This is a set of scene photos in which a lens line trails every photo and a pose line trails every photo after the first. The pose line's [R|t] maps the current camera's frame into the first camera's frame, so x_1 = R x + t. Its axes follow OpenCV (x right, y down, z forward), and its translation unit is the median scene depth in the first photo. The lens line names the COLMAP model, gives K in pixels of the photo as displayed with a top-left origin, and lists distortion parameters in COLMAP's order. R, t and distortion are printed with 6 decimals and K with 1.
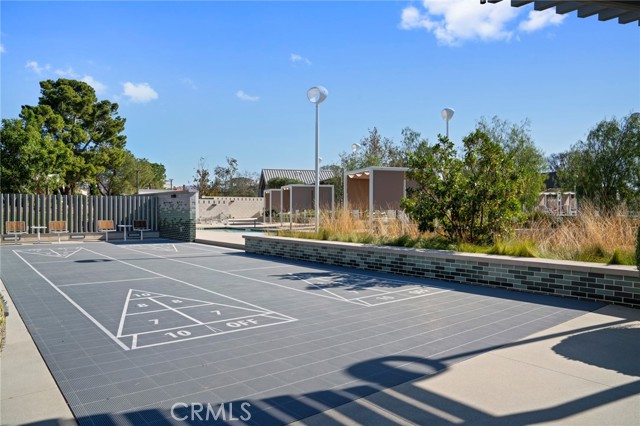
lens RADIAL K [[447.3, 0, 320.3], [0, 447.3, 211.8], [0, 0, 1]] dist [-0.001945, -0.000498]
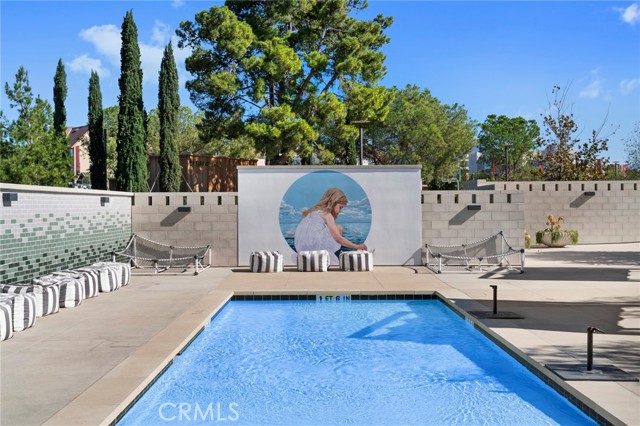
lens RADIAL K [[816.0, 0, 320.6], [0, 816.0, 213.2], [0, 0, 1]] dist [0.020725, 0.000000]
pose [[0.786751, 0.000040, -0.617271, 0.028644], [-0.000450, 1.000000, -0.000509, -0.008097], [0.617271, 0.000678, 0.786750, 0.346210]]
